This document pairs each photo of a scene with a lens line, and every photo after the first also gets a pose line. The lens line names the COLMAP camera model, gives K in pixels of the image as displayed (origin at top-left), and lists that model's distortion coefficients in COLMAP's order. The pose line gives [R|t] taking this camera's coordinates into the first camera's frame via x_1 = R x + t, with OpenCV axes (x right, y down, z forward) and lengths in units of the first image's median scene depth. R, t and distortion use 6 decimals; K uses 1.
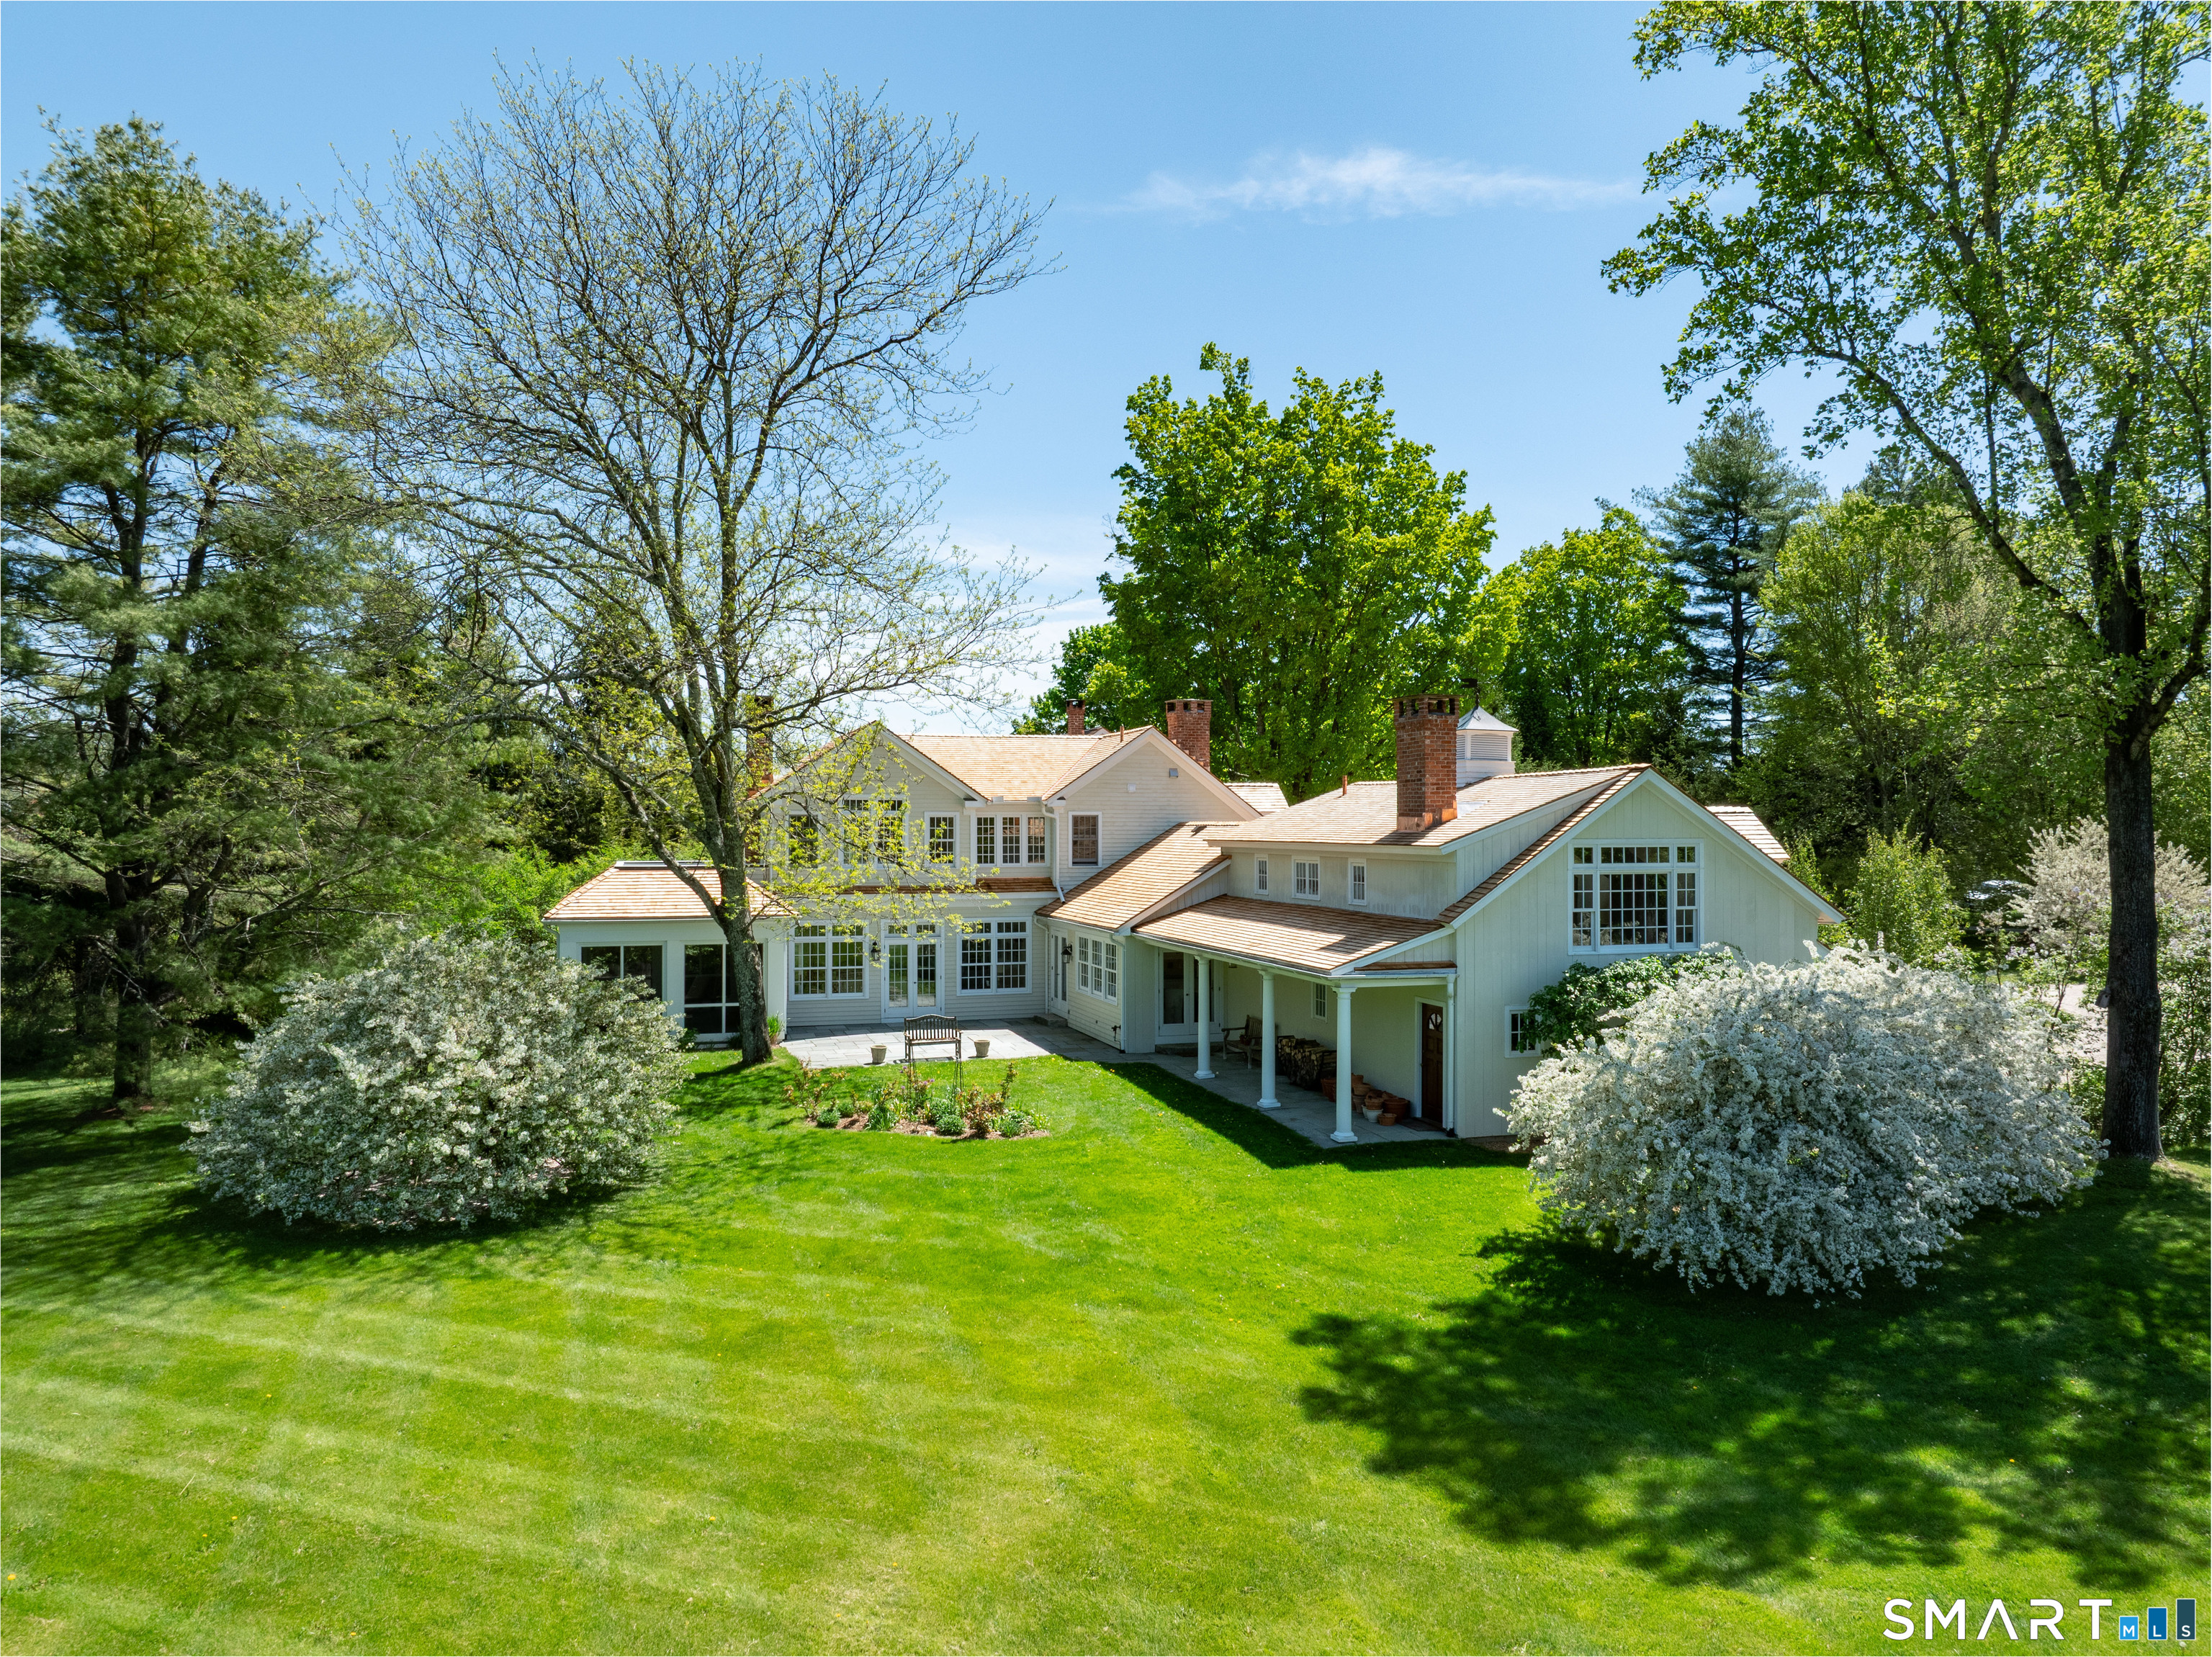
lens RADIAL K [[1684.6, 0, 1106.0], [0, 1684.6, 828.5], [0, 0, 1]] dist [-0.061256, -0.004228]
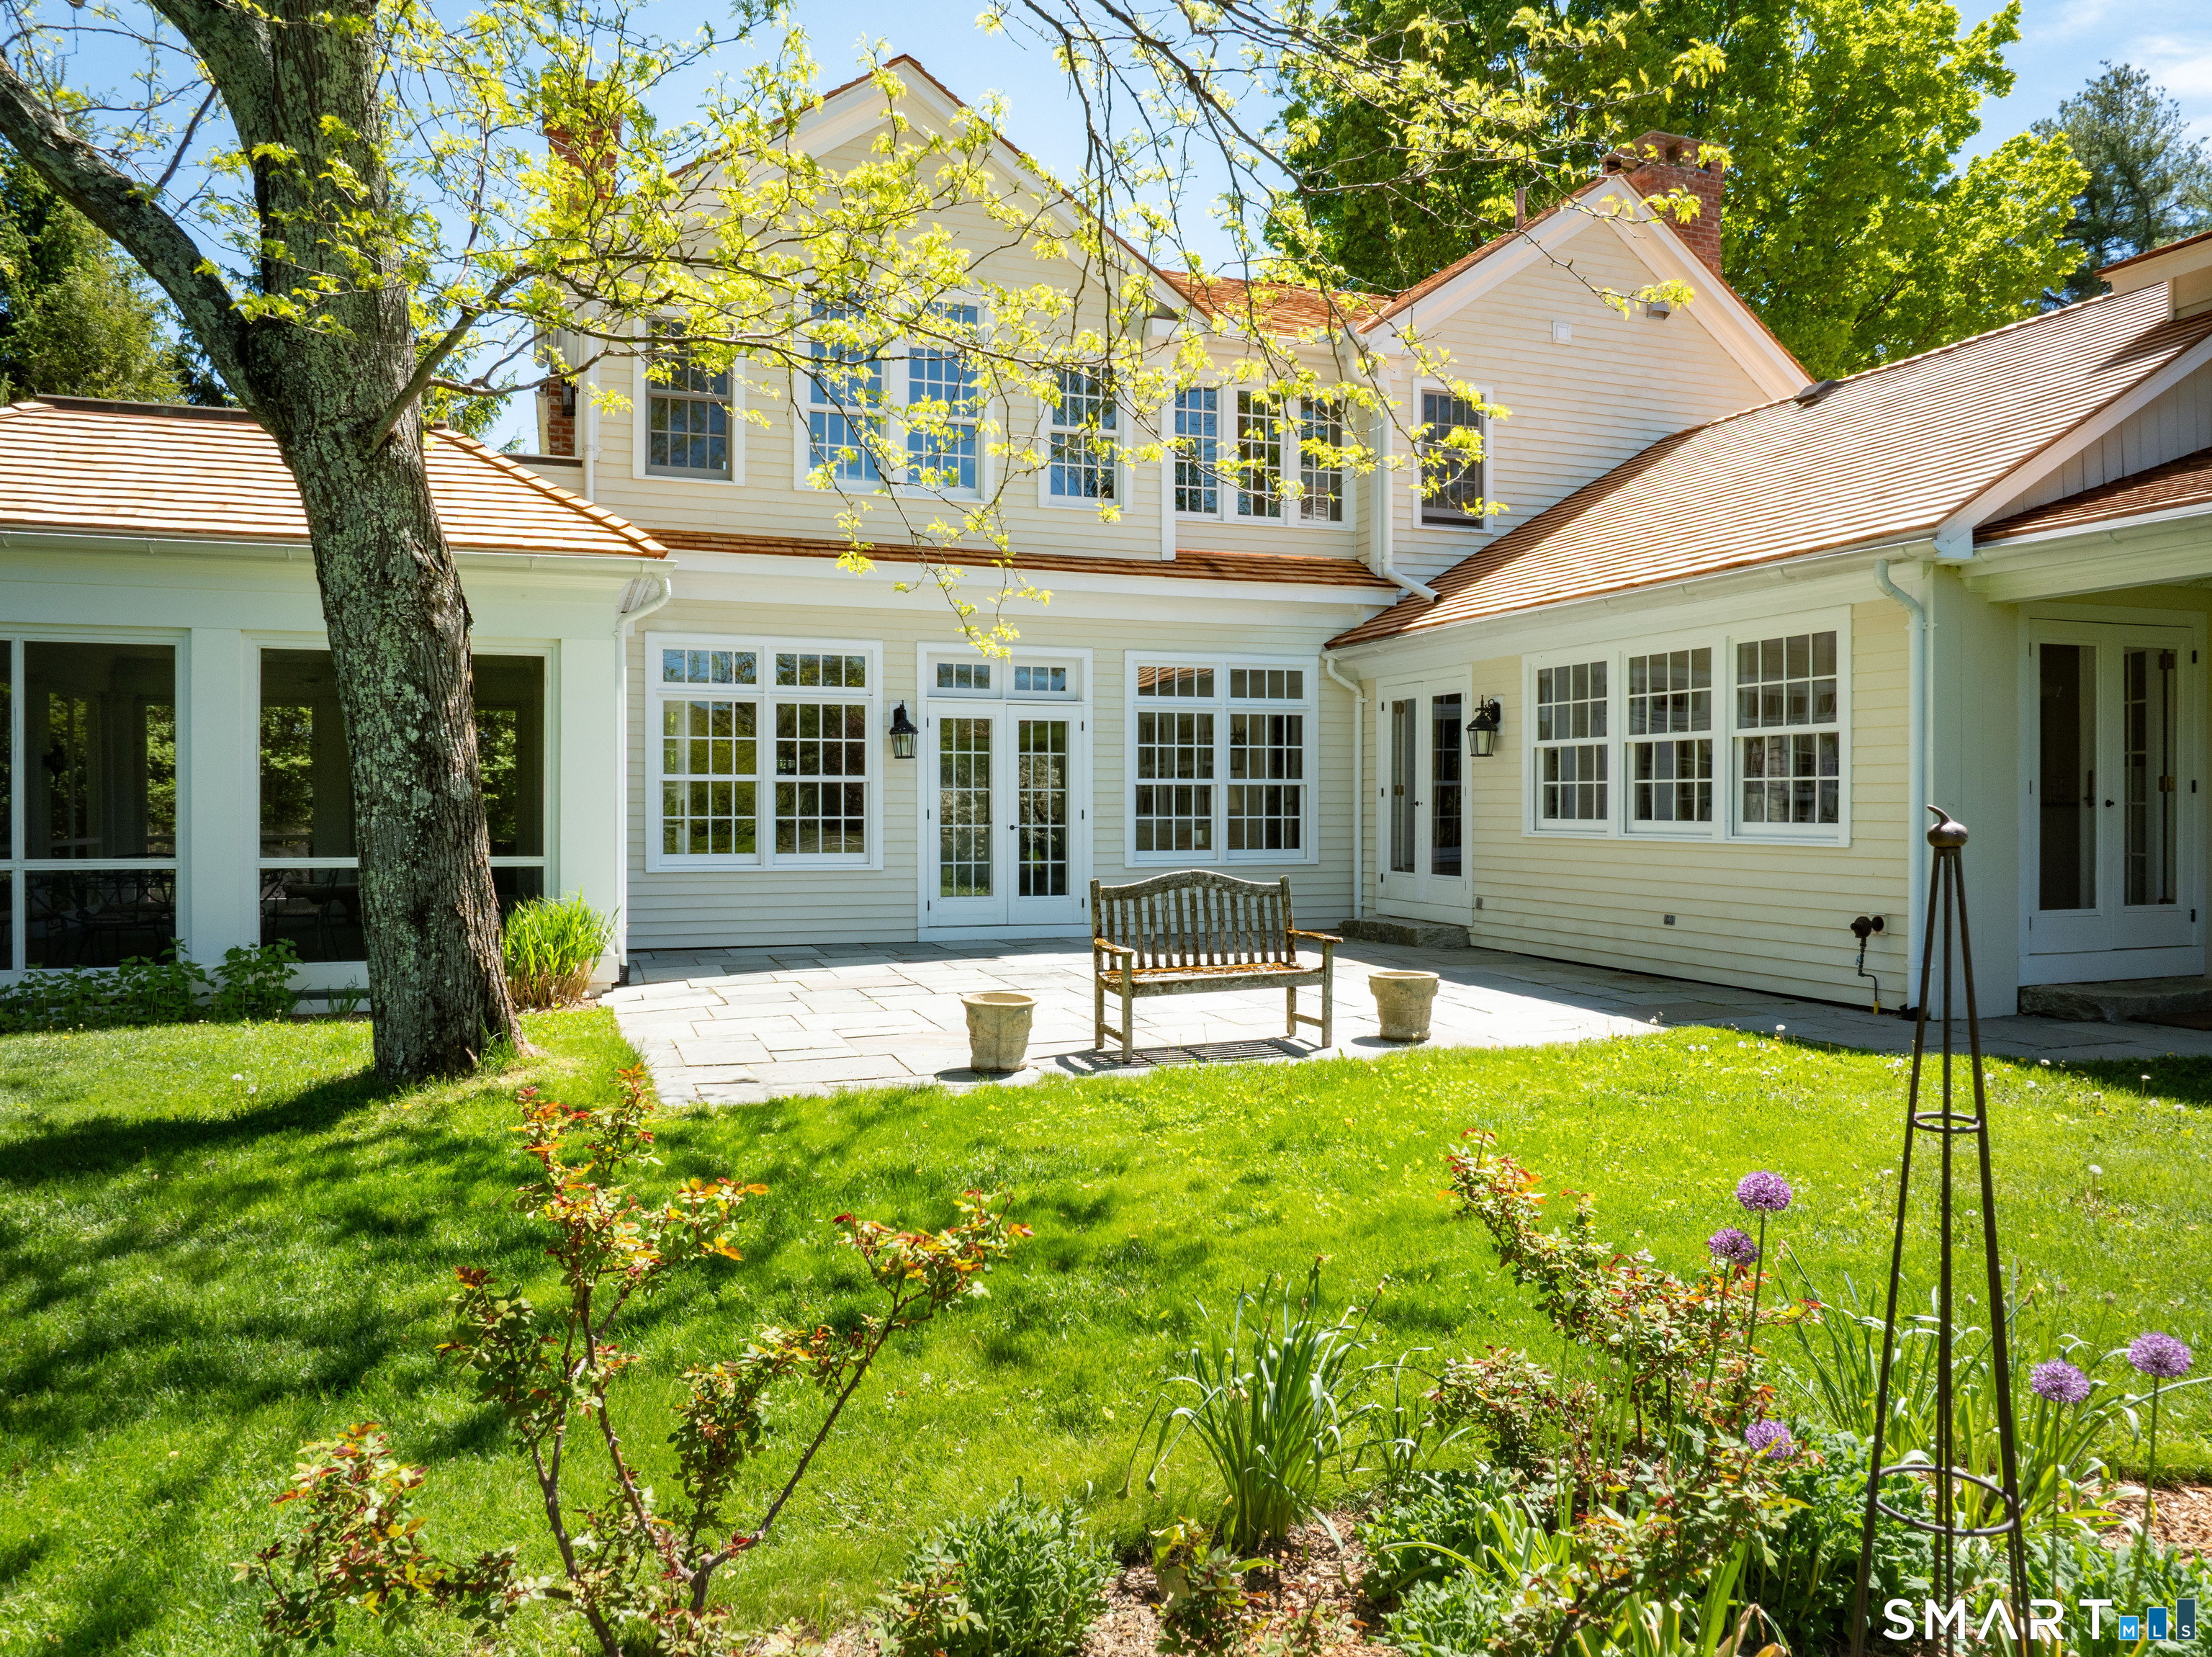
lens RADIAL K [[1684.6, 0, 1106.0], [0, 1684.6, 828.5], [0, 0, 1]] dist [-0.061256, -0.004228]
pose [[0.999031, 0.001891, 0.043964, -0.110741], [-0.002520, 0.999895, 0.014261, 0.087819], [-0.043932, -0.014358, 0.998931, 0.655426]]
